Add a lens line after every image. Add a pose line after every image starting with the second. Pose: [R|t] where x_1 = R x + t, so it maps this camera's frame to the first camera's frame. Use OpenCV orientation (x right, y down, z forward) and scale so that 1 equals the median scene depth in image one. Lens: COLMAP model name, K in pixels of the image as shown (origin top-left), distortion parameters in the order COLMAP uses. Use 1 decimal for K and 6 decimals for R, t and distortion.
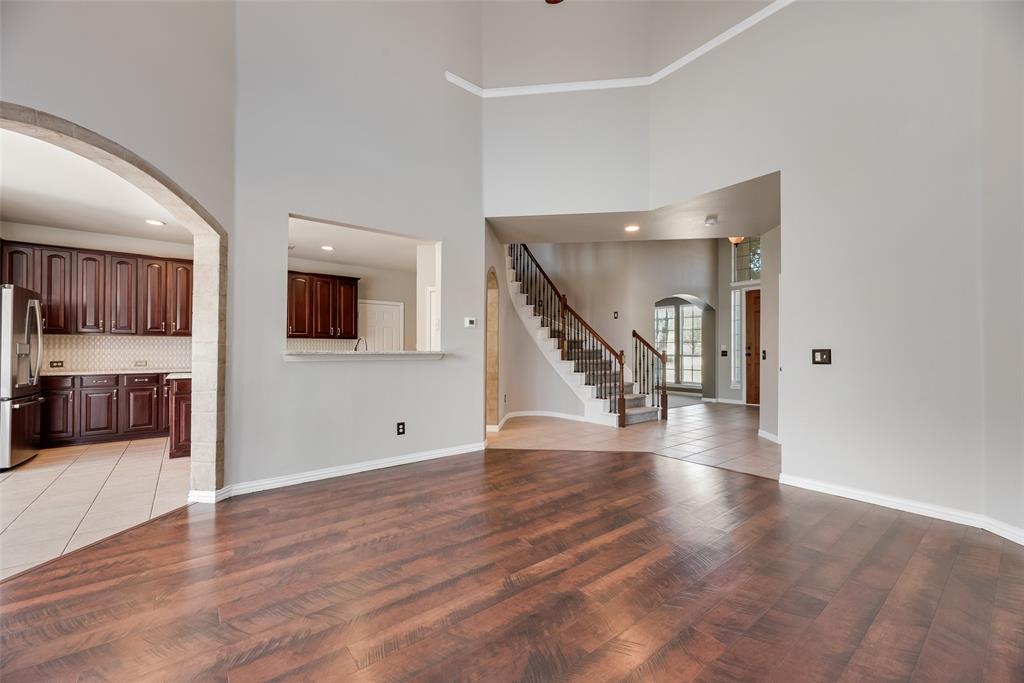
lens RADIAL K [[411.3, 0, 515.8], [0, 411.3, 344.3], [0, 0, 1]] dist [0.002901, -0.000209]
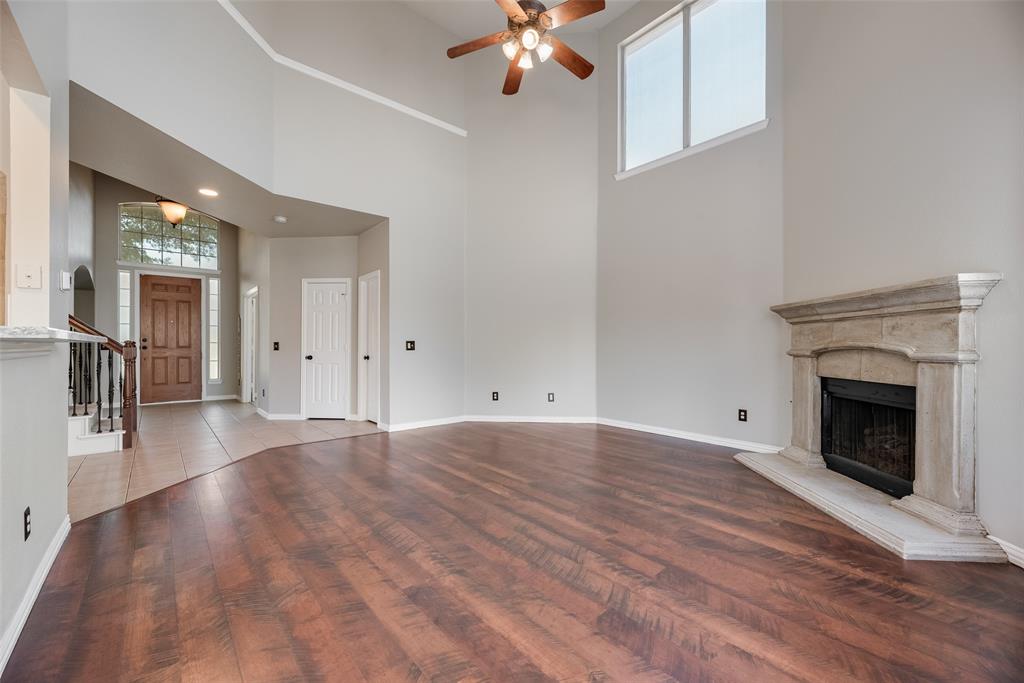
lens RADIAL K [[411.3, 0, 509.2], [0, 411.3, 345.5], [0, 0, 1]] dist [0.002901, -0.000209]
pose [[-0.036582, -0.000336, 0.999331, -0.916927], [-0.015308, 0.999883, -0.000224, 0.024622], [-0.999213, -0.015306, -0.036583, 0.693038]]
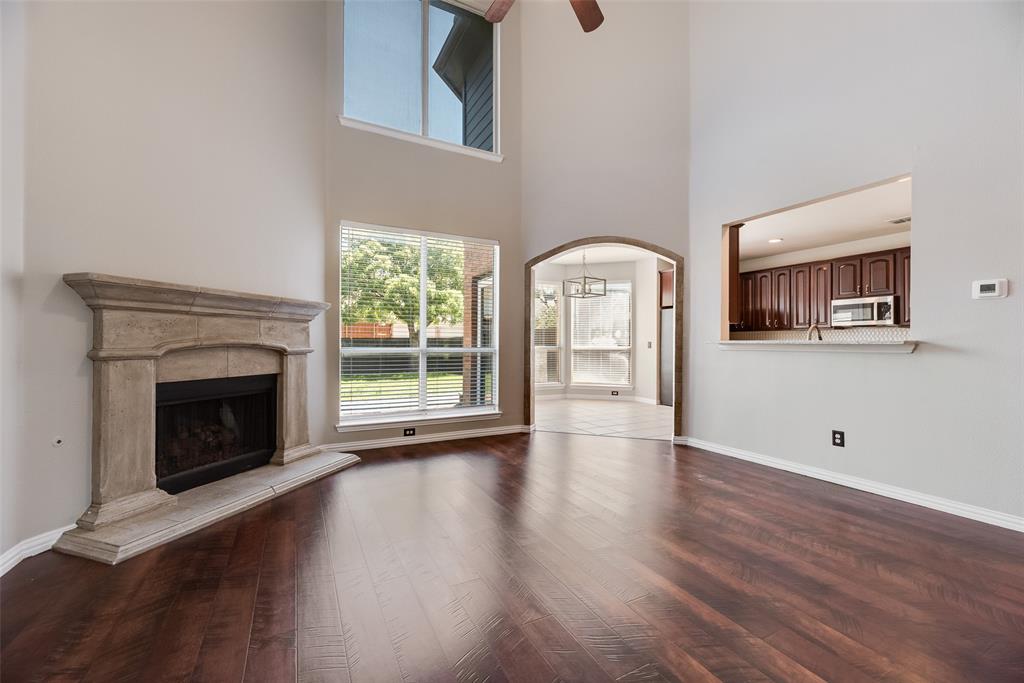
lens RADIAL K [[411.3, 0, 508.7], [0, 411.3, 342.9], [0, 0, 1]] dist [0.002901, -0.000209]
pose [[-0.193222, -0.000957, -0.981155, 0.804695], [0.009656, 0.999949, -0.002877, 0.021312], [0.981107, -0.010029, -0.193203, 0.687448]]
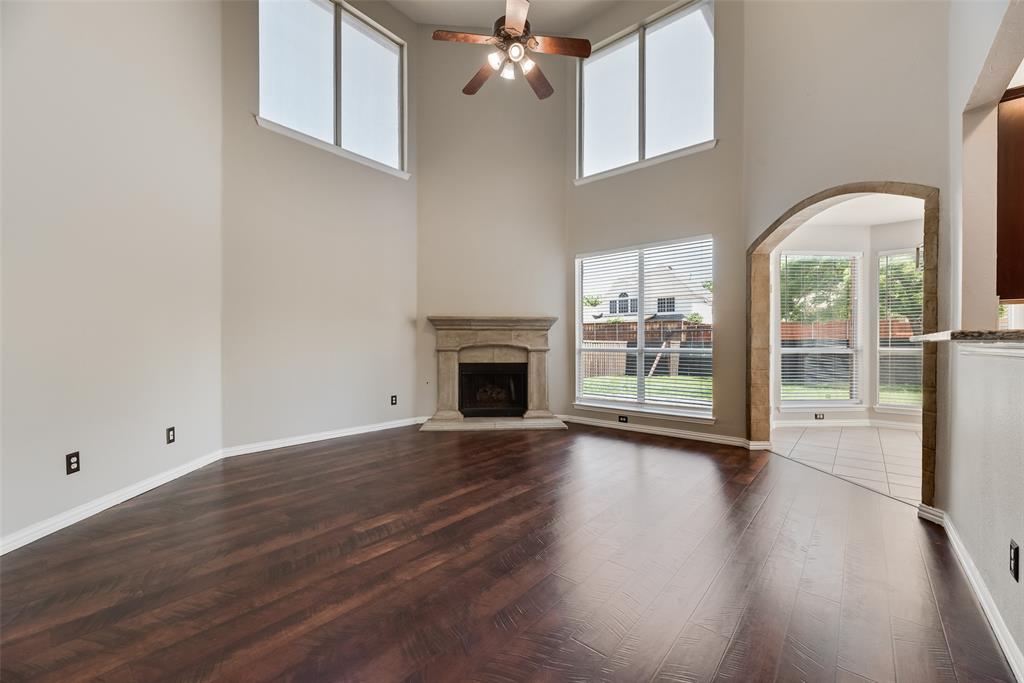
lens RADIAL K [[411.3, 0, 518.0], [0, 411.3, 346.9], [0, 0, 1]] dist [0.002901, -0.000209]
pose [[-0.978939, 0.000968, -0.204153, 0.250561], [0.002626, 0.999966, -0.007852, 0.038342], [0.204138, -0.008223, -0.978908, 1.617715]]
